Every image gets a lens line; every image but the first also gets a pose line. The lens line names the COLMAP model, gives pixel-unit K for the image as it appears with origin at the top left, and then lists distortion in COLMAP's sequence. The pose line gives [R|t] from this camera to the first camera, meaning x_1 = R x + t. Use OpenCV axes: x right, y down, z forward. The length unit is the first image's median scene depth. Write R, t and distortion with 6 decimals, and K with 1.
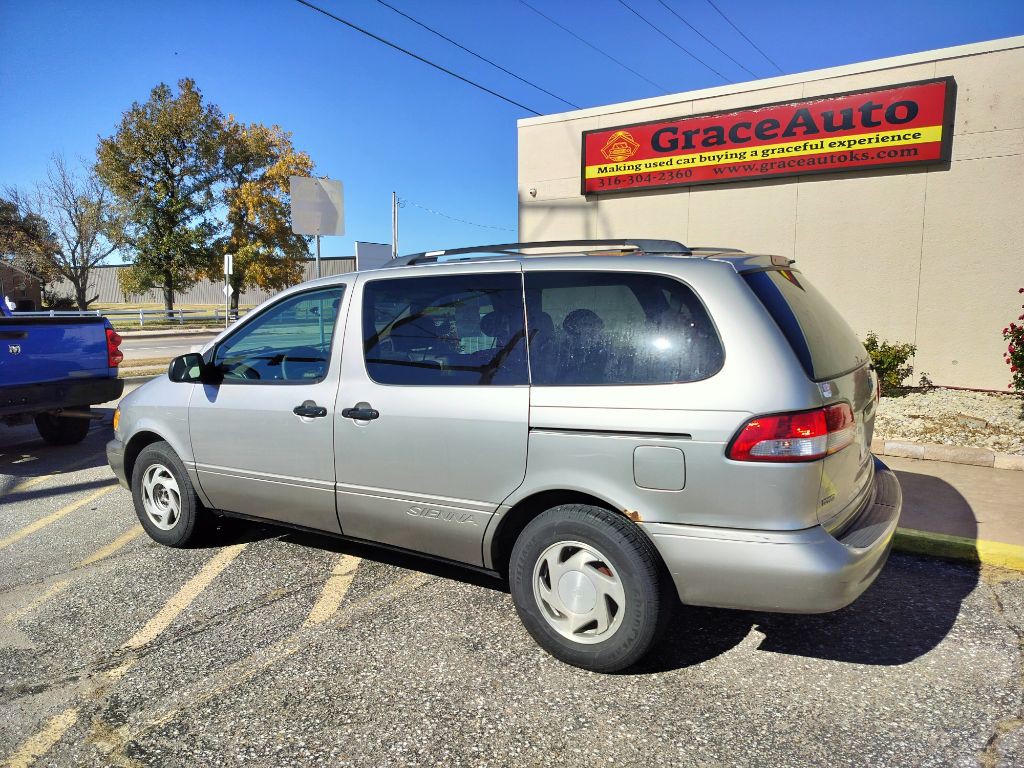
lens RADIAL K [[705.6, 0, 514.7], [0, 705.6, 381.2], [0, 0, 1]] dist [0.060100, -0.076266]
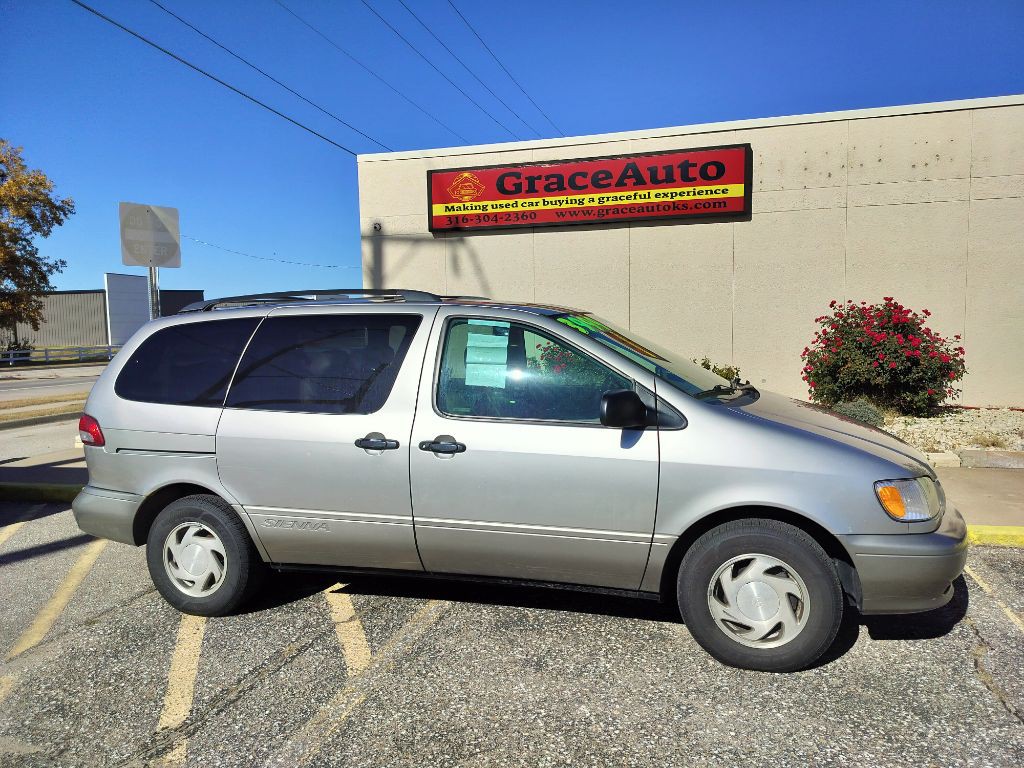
lens RADIAL K [[706.5, 0, 516.8], [0, 706.5, 383.3], [0, 0, 1]] dist [0.072803, -0.091703]
pose [[0.950011, -0.037666, 0.309937, -0.133119], [0.051619, 0.997983, -0.036940, -0.000052], [-0.307920, 0.051092, 0.950039, -0.000739]]
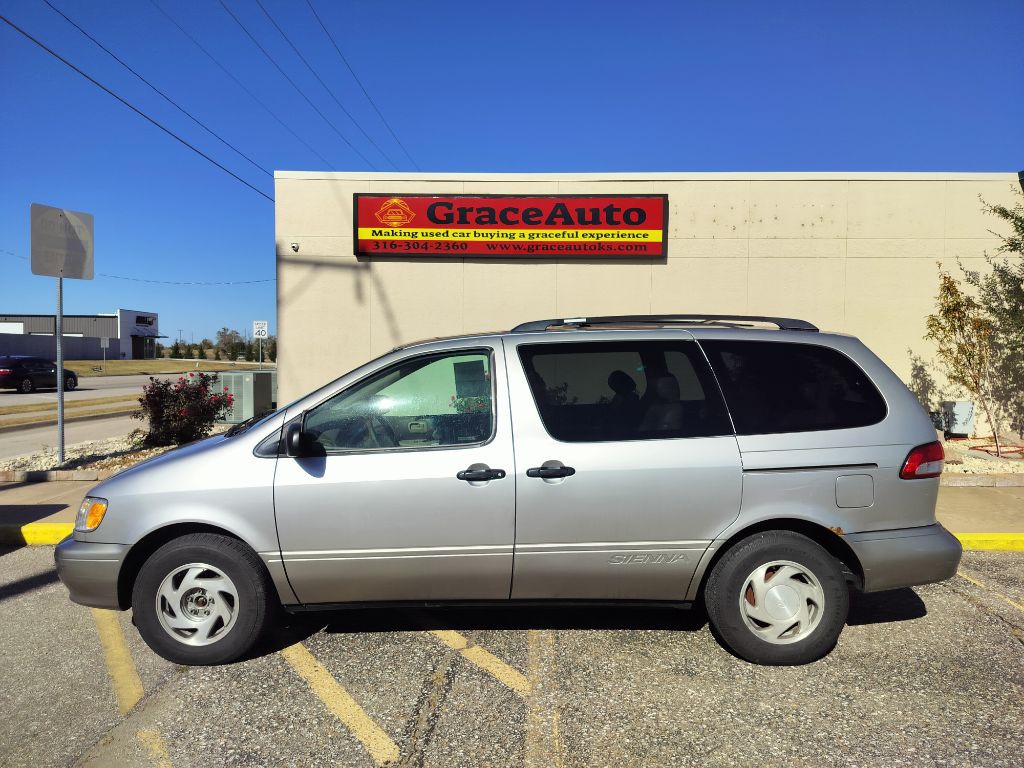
lens RADIAL K [[713.5, 0, 515.6], [0, 713.5, 383.6], [0, 0, 1]] dist [0.071505, -0.087037]
pose [[0.847953, -0.009785, 0.529980, -0.299490], [0.051595, 0.996606, -0.064150, -0.007178], [-0.527554, 0.081741, 0.845580, 0.048606]]
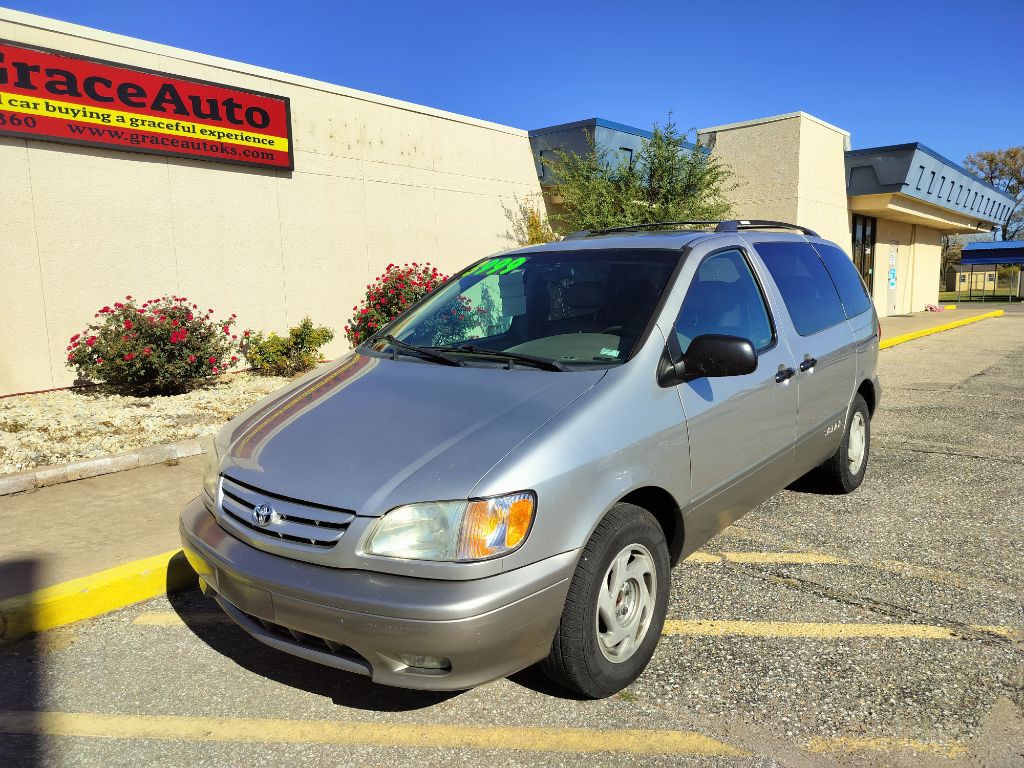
lens RADIAL K [[717.0, 0, 514.0], [0, 717.0, 382.0], [0, 0, 1]] dist [0.010484, -0.007567]
pose [[0.126177, -0.129594, 0.983506, -0.506284], [0.141167, 0.983686, 0.111507, -0.042742], [-0.981912, 0.124769, 0.142413, 0.474845]]
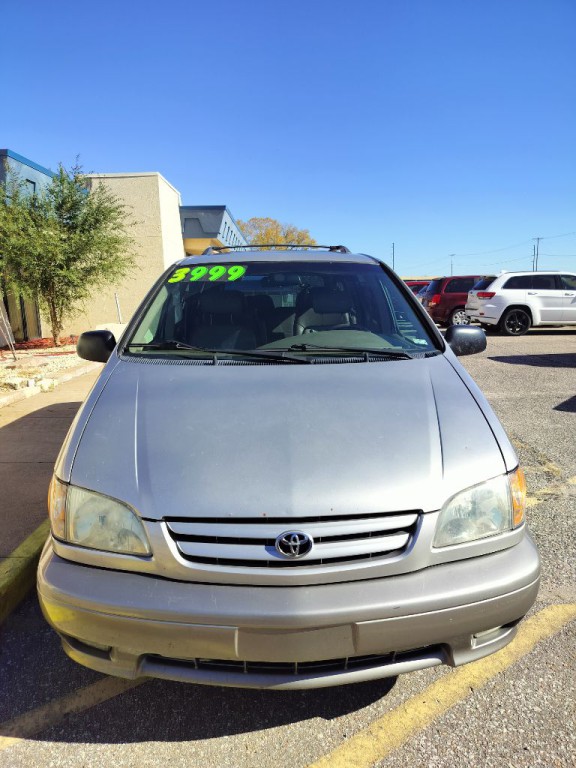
lens RADIAL K [[537.7, 0, 288.0], [0, 537.7, 384.0], [0, 0, 1]] dist [0.010484, -0.007567]
pose [[-0.560254, -0.118704, 0.819771, -0.399279], [0.122443, 0.966937, 0.223695, -0.065877], [-0.819221, 0.225702, -0.527196, 0.686535]]
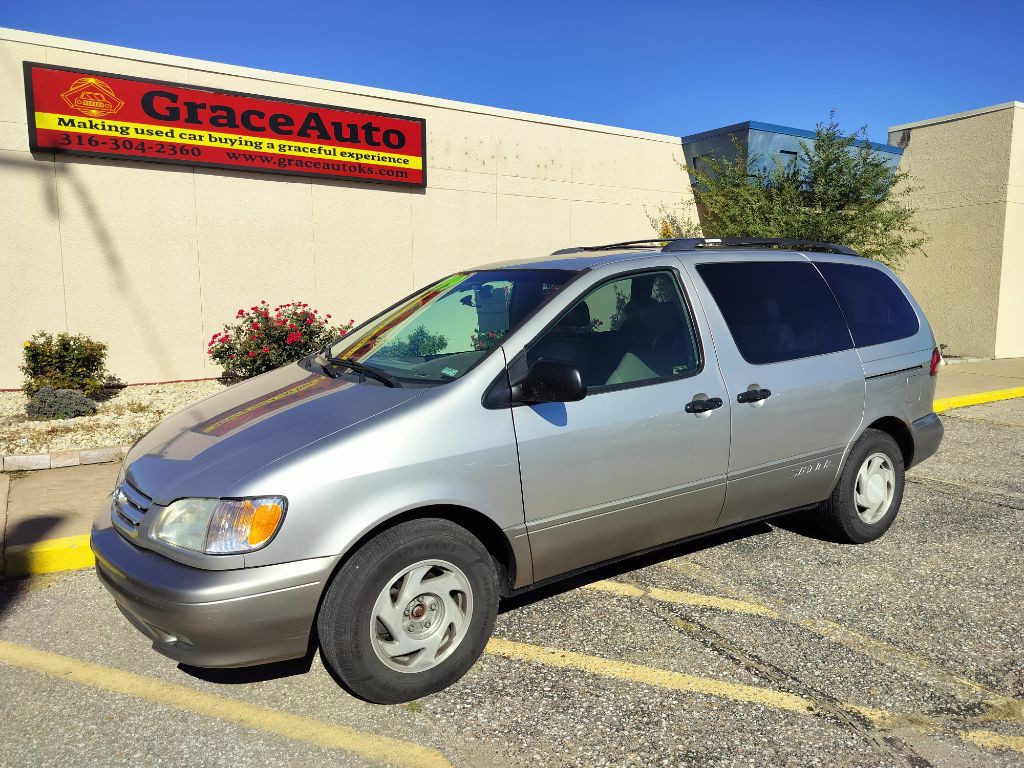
lens RADIAL K [[722.5, 0, 519.9], [0, 722.5, 380.5], [0, 0, 1]] dist [0.049330, -0.058313]
pose [[0.404076, -0.101863, 0.909036, -0.477073], [0.110589, 0.991931, 0.061994, -0.028393], [-0.908016, 0.075479, 0.412080, 0.320592]]
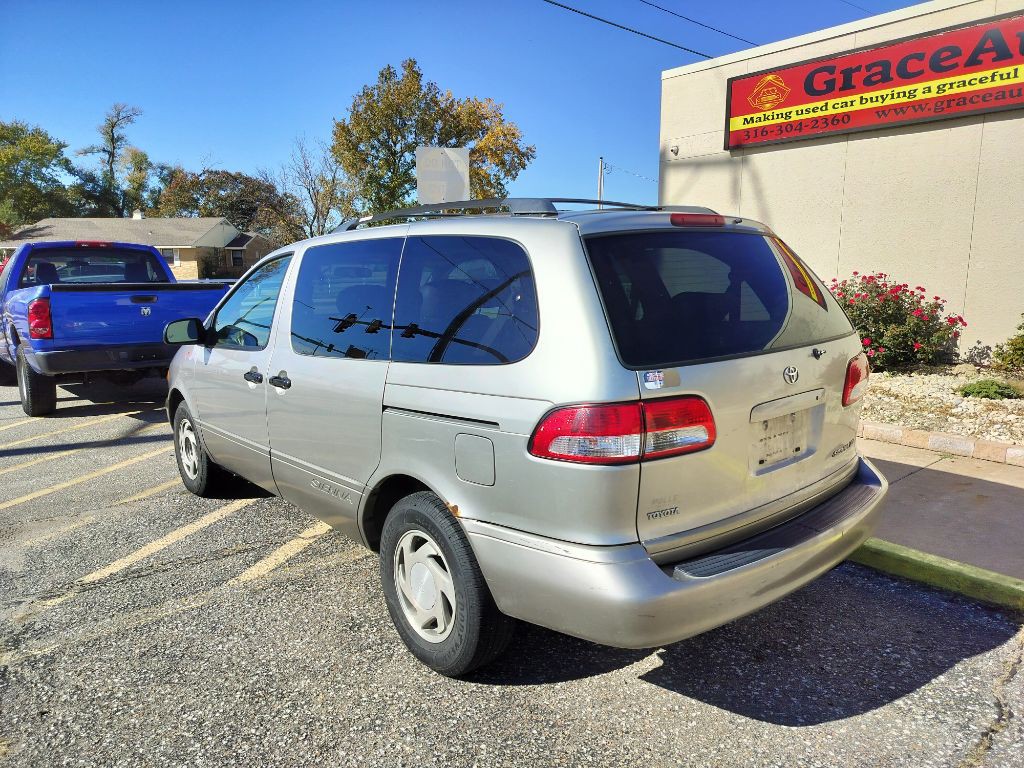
lens RADIAL K [[717.0, 0, 514.0], [0, 717.0, 382.0], [0, 0, 1]] dist [0.010484, -0.007567]
pose [[0.954719, 0.045945, -0.293939, 0.144108], [-0.033340, 0.998303, 0.047753, -0.004659], [0.295635, -0.035791, 0.954630, 0.048573]]
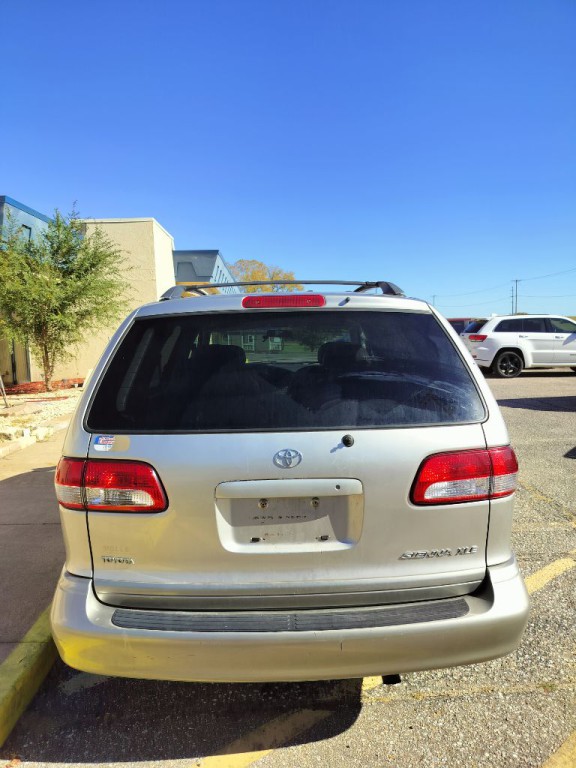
lens RADIAL K [[537.7, 0, 288.0], [0, 537.7, 384.0], [0, 0, 1]] dist [0.010484, -0.007567]
pose [[-0.582326, -0.056498, 0.810990, -0.369935], [0.121987, 0.980215, 0.155879, -0.077761], [-0.803751, 0.189703, -0.563912, 0.697655]]
